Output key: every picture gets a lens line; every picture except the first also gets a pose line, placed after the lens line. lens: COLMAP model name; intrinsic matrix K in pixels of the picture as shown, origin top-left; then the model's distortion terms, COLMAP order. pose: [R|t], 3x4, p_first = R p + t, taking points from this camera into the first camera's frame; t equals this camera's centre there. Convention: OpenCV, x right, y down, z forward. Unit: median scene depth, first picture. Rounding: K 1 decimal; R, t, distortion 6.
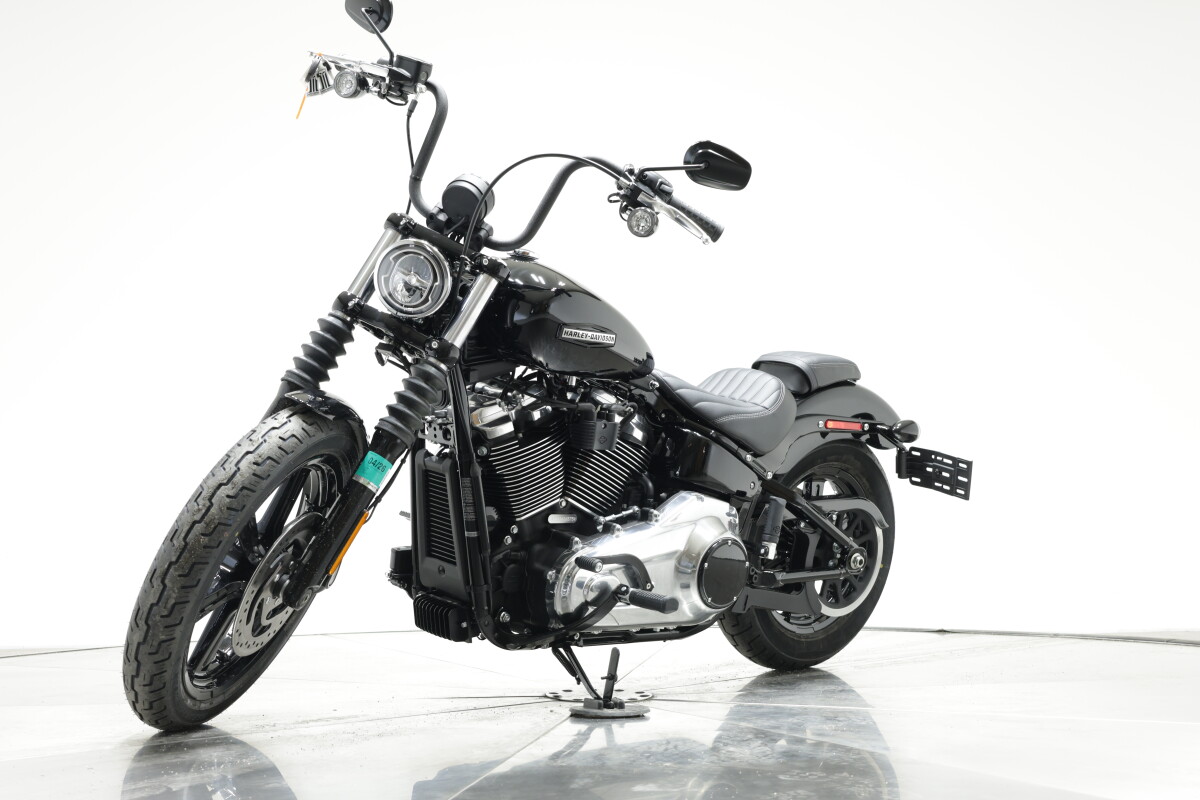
lens RADIAL K [[1624.4, 0, 600.0], [0, 1624.4, 400.0], [0, 0, 1]] dist [-0.002272, -0.010074]
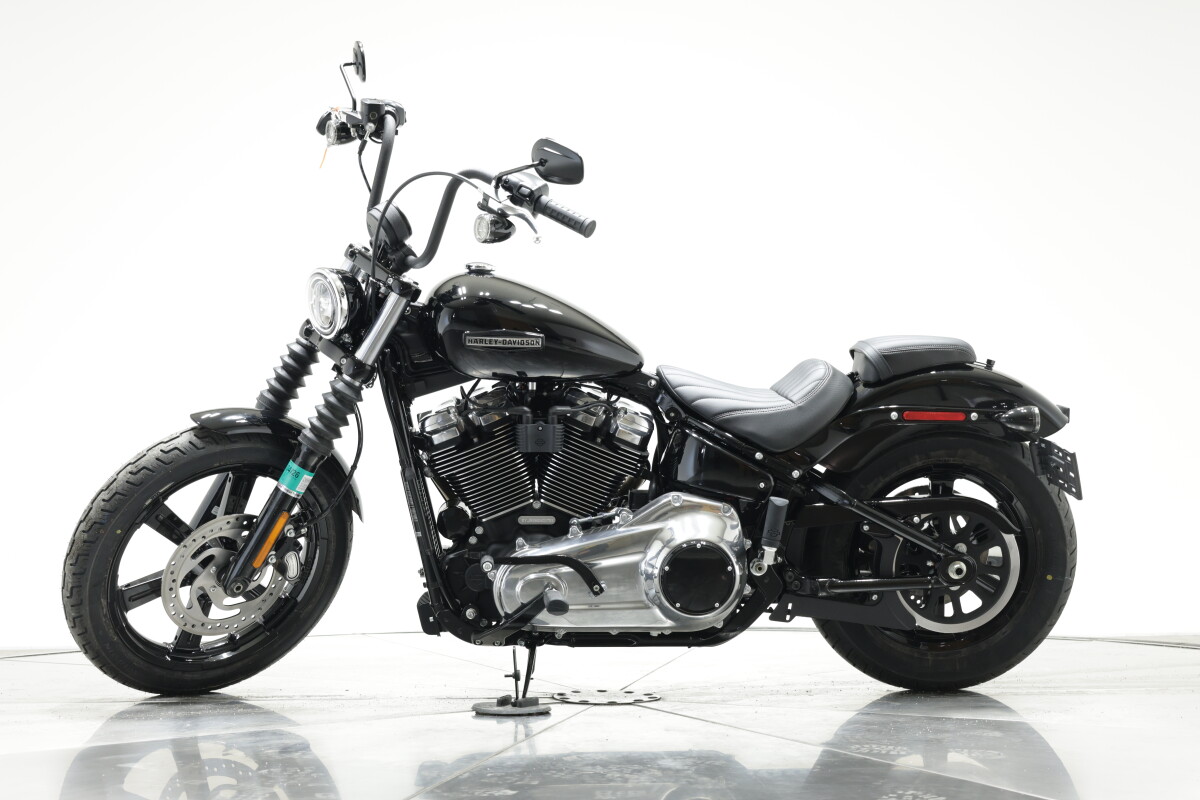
lens RADIAL K [[1624.4, 0, 600.0], [0, 1624.4, 400.0], [0, 0, 1]] dist [-0.002272, -0.010074]
pose [[0.774032, -0.045674, -0.631497, 0.680583], [0.042929, 0.998885, -0.019628, 0.019819], [0.631689, -0.011917, 0.775130, 0.240723]]
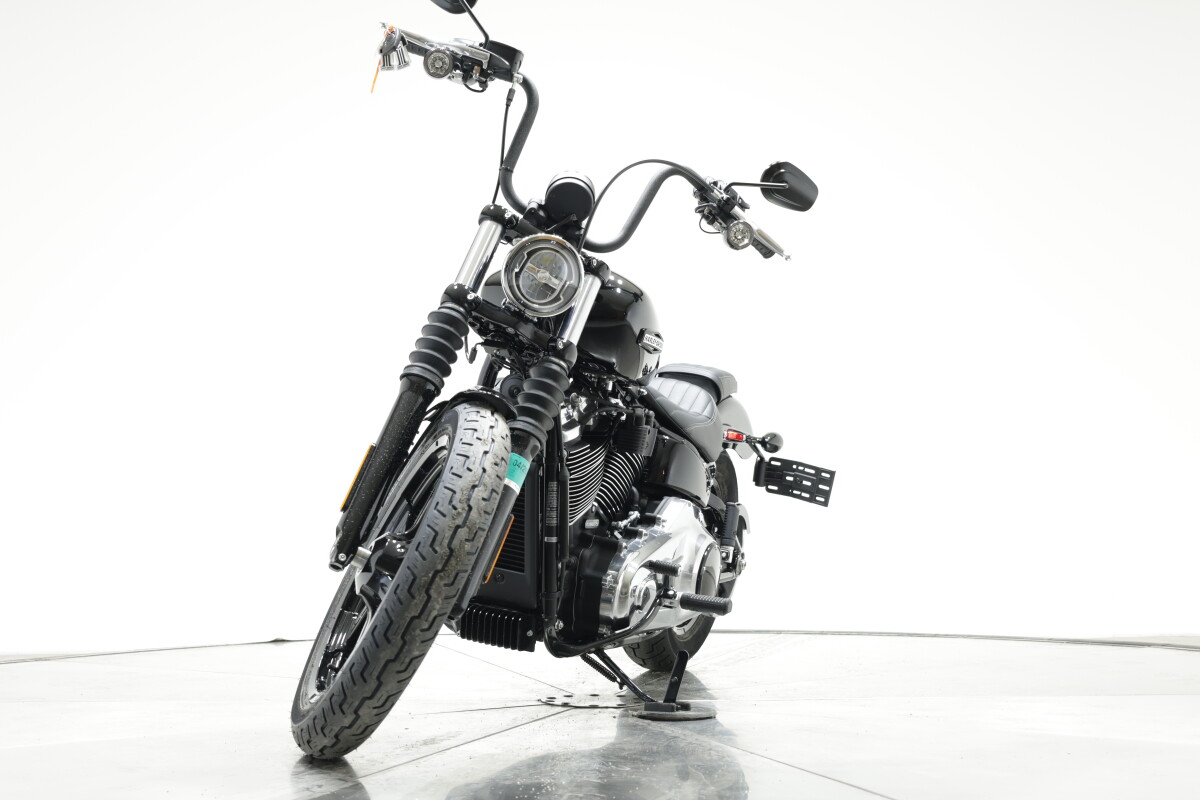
lens RADIAL K [[1624.4, 0, 600.0], [0, 1624.4, 400.0], [0, 0, 1]] dist [-0.002272, -0.010074]
pose [[0.893891, 0.031228, 0.447195, -0.481859], [-0.028218, 0.999512, -0.013392, 0.010767], [-0.447395, -0.000647, 0.894336, 0.112616]]
